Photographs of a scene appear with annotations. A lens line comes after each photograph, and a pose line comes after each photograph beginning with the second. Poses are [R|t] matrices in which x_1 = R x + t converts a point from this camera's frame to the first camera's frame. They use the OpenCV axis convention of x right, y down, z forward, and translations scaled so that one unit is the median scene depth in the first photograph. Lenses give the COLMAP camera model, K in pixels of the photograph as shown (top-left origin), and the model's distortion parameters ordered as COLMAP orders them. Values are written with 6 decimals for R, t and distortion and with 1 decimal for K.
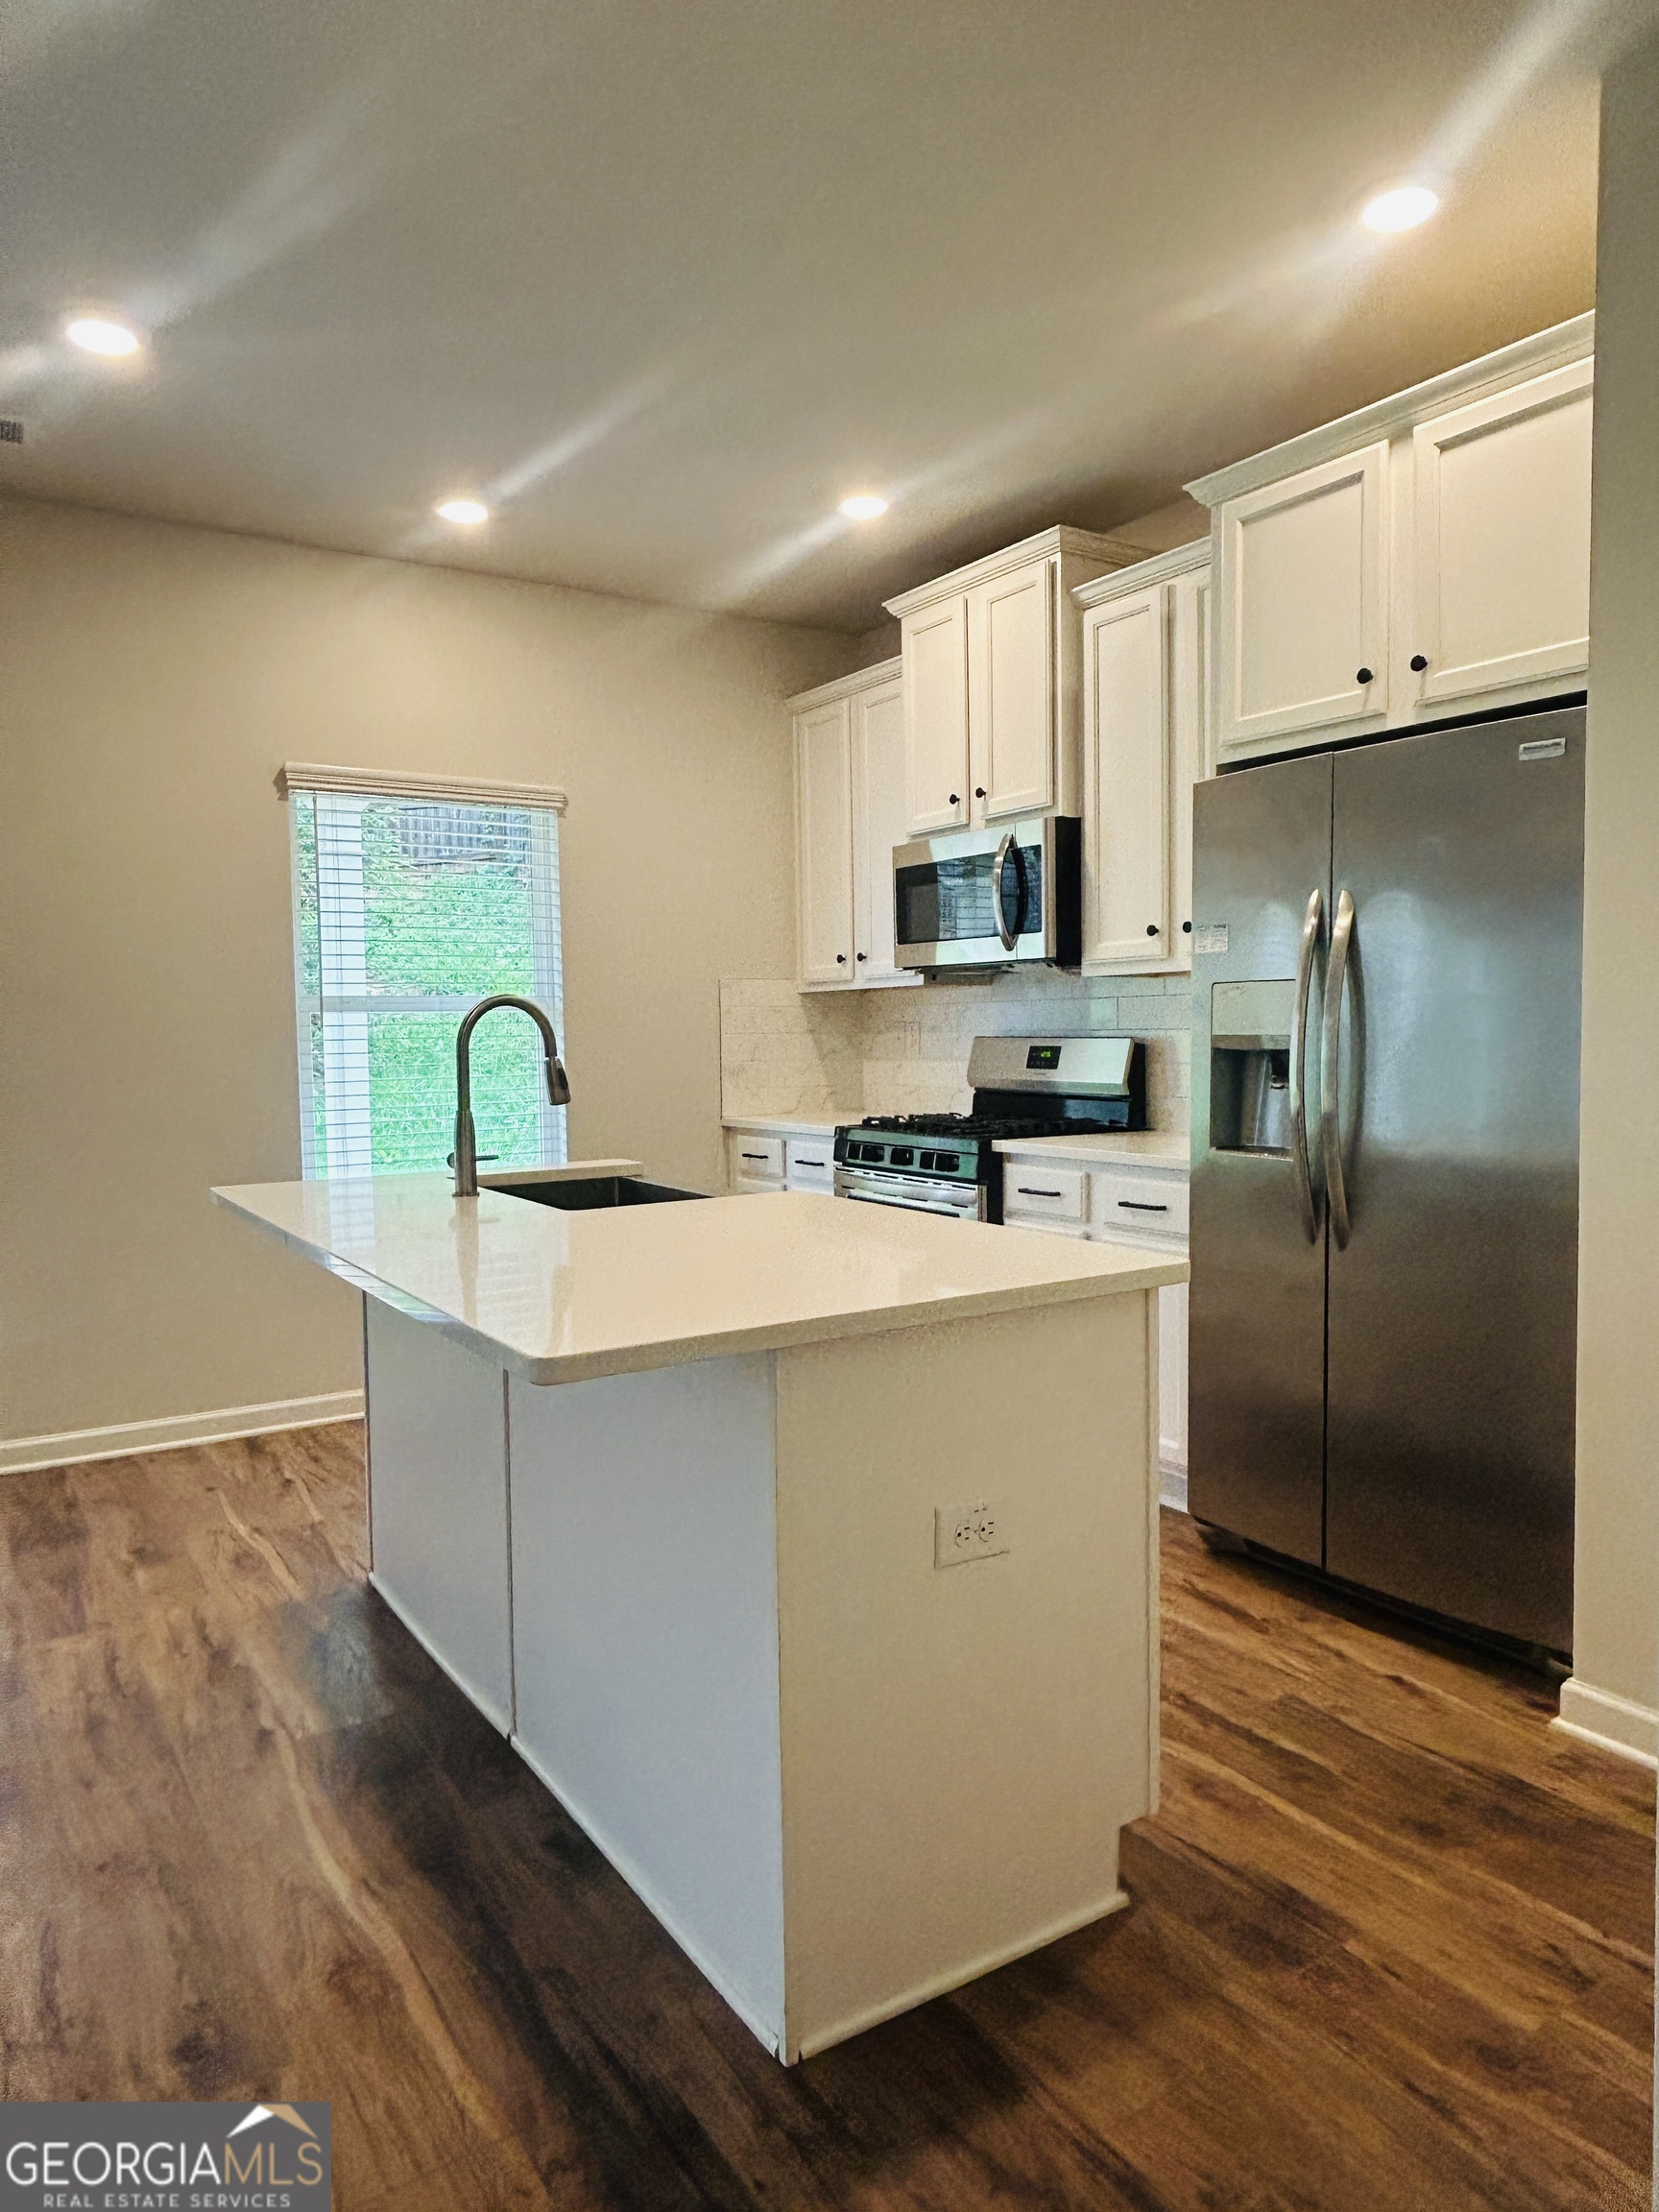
lens RADIAL K [[1420.8, 0, 839.0], [0, 1420.8, 1103.4], [0, 0, 1]] dist [0.005130, 0.002079]
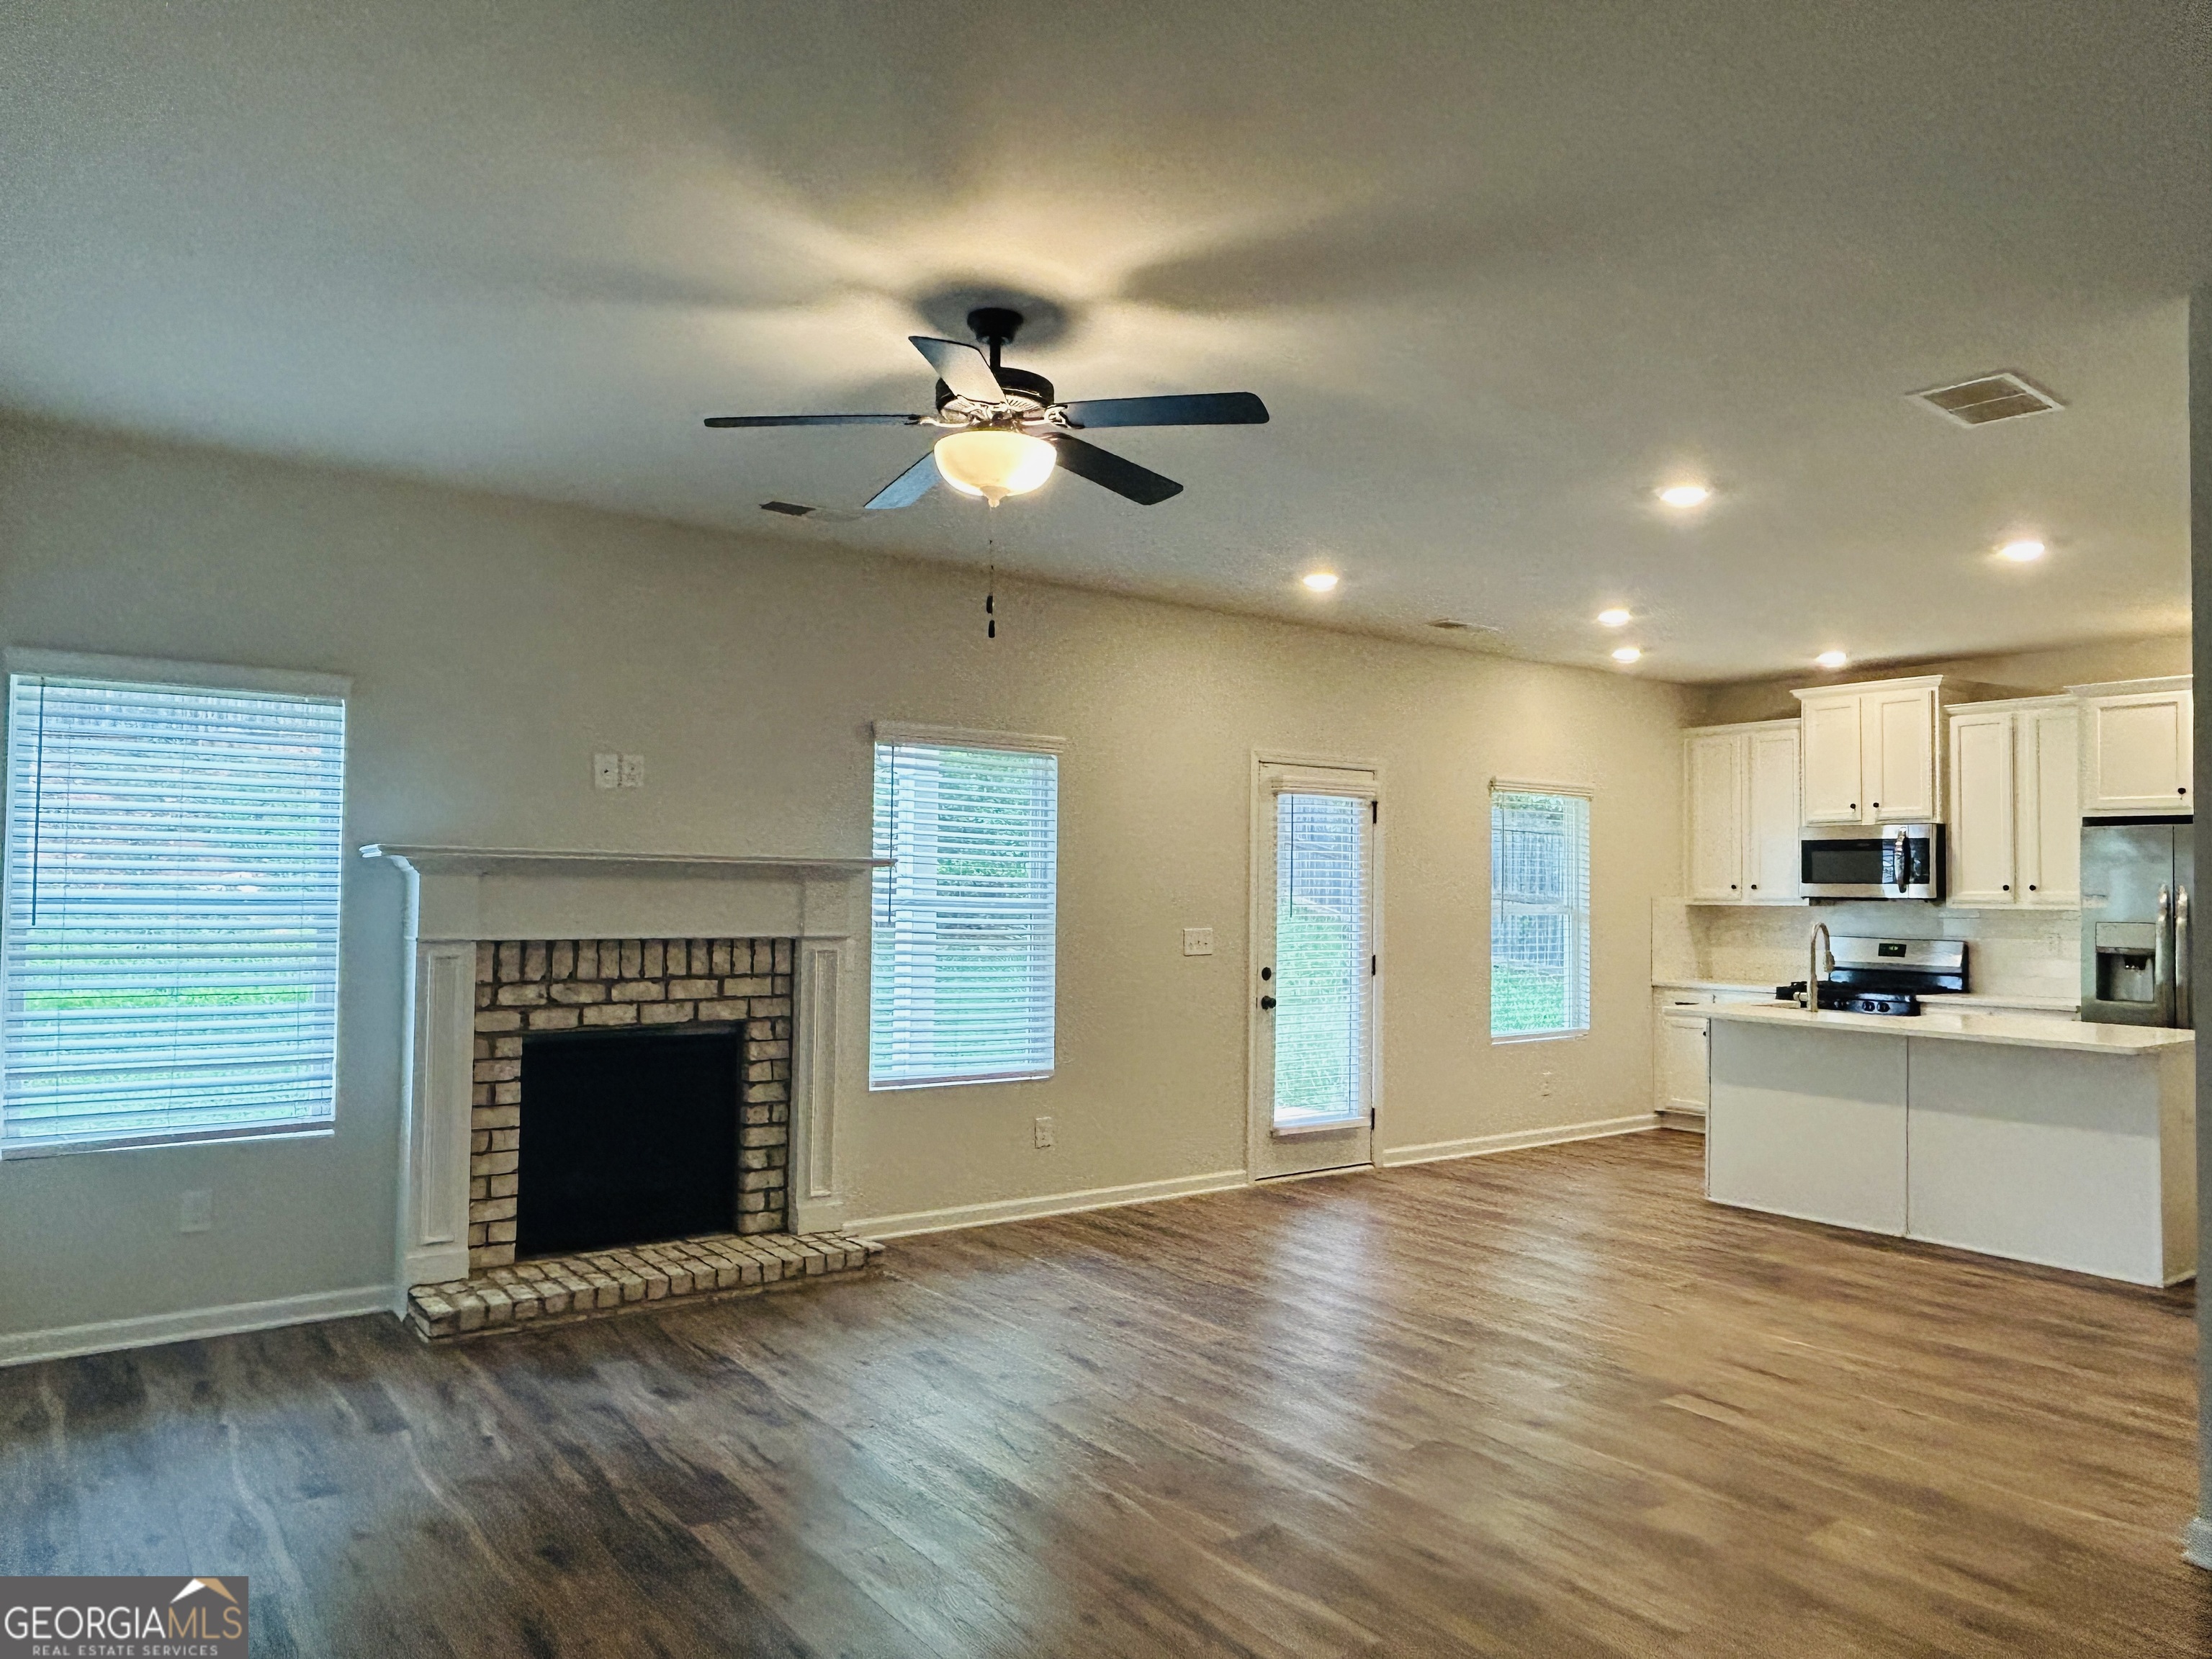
lens RADIAL K [[1479.1, 0, 1109.6], [0, 1479.1, 826.3], [0, 0, 1]] dist [-0.006920, -0.002587]
pose [[0.998525, 0.025280, 0.048059, -1.038386], [-0.020805, 0.995594, -0.091434, 0.002667], [-0.050158, 0.090300, 0.994651, -0.888749]]
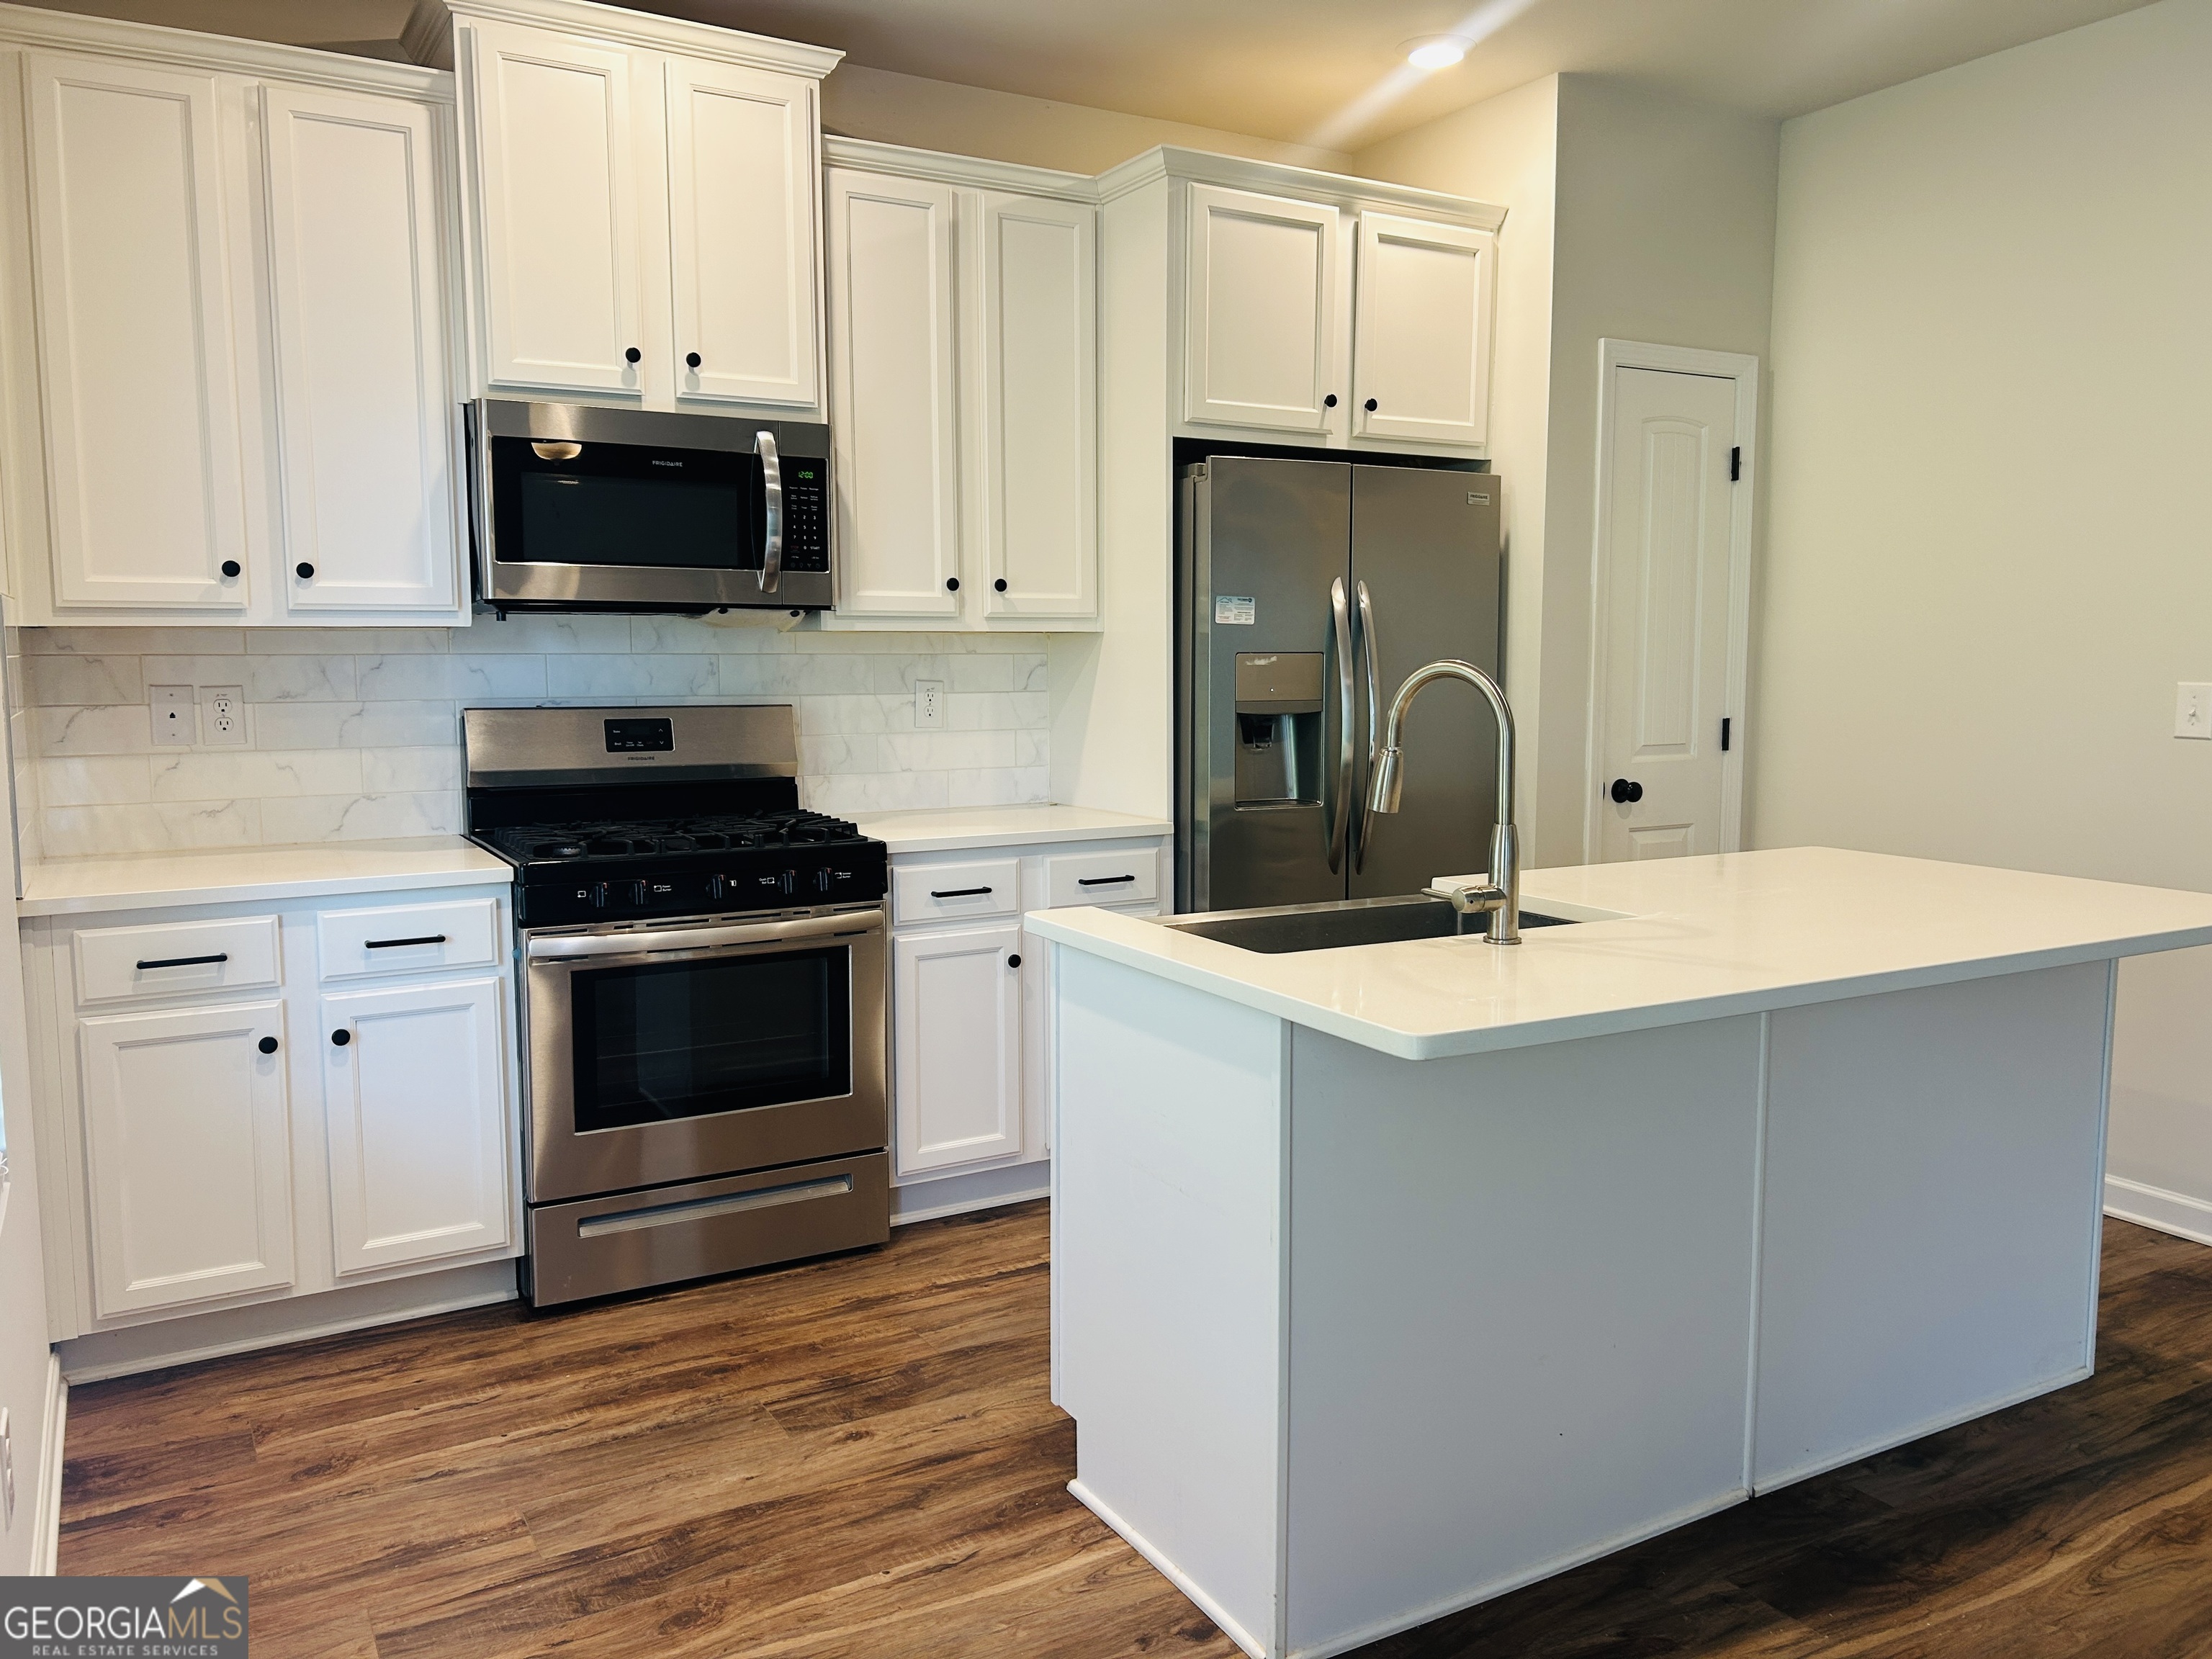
lens RADIAL K [[1671.5, 0, 1107.6], [0, 1671.5, 825.1], [0, 0, 1]] dist [0.010120, -0.011881]
pose [[0.055291, -0.085653, 0.994790, -0.773867], [0.054499, 0.995087, 0.082650, -0.050667], [-0.996982, 0.049645, 0.059688, 0.806342]]
